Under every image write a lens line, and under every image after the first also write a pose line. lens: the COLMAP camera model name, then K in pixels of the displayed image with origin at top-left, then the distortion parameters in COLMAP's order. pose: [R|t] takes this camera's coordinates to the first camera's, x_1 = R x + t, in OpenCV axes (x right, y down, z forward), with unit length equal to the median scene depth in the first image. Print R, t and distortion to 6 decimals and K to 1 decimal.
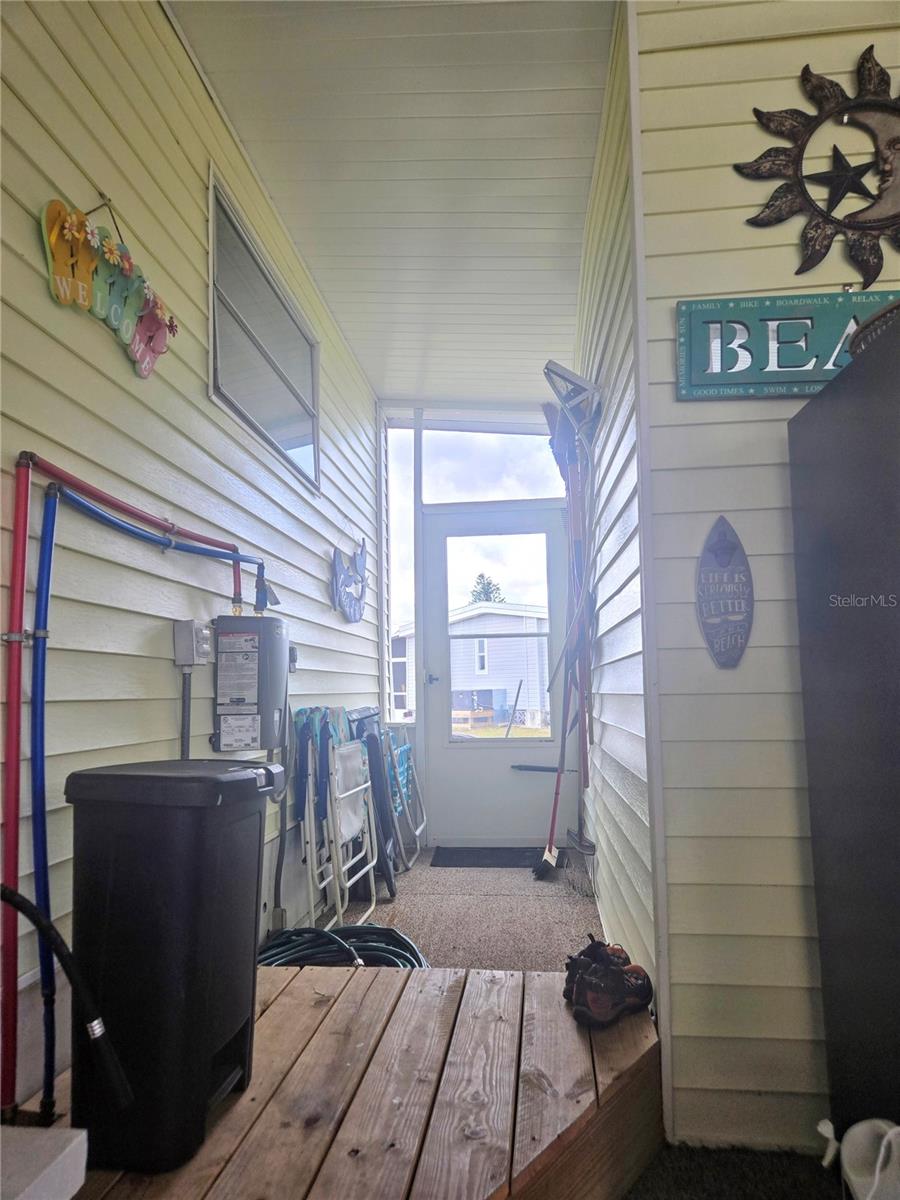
lens RADIAL K [[803.0, 0, 446.6], [0, 803.0, 594.4], [0, 0, 1]] dist [0.073351, -0.053663]
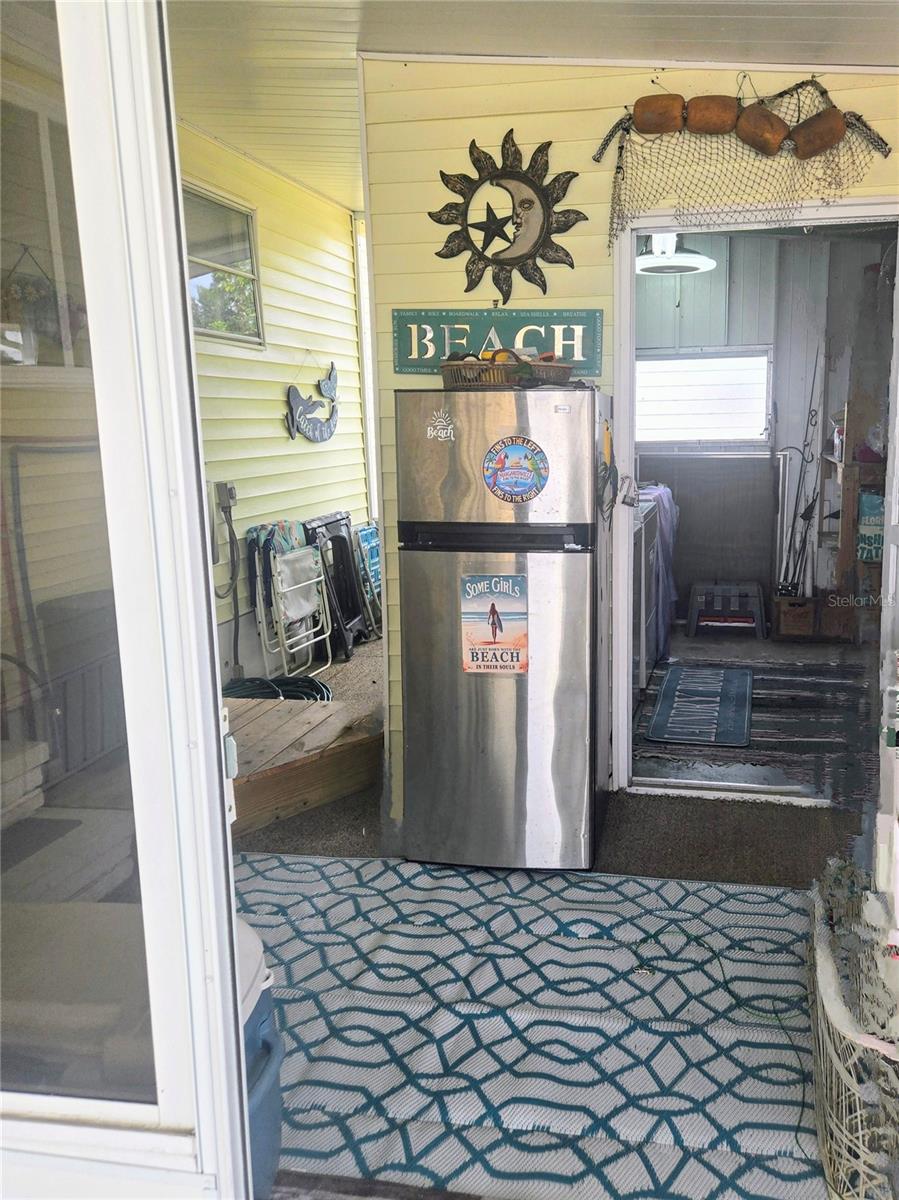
lens RADIAL K [[803.0, 0, 457.5], [0, 803.0, 599.9], [0, 0, 1]] dist [0.073351, -0.053663]
pose [[0.998947, 0.009570, -0.044866, 0.487228], [0.003471, 0.959433, 0.281917, -0.261432], [0.045743, -0.281776, 0.958389, -0.666355]]
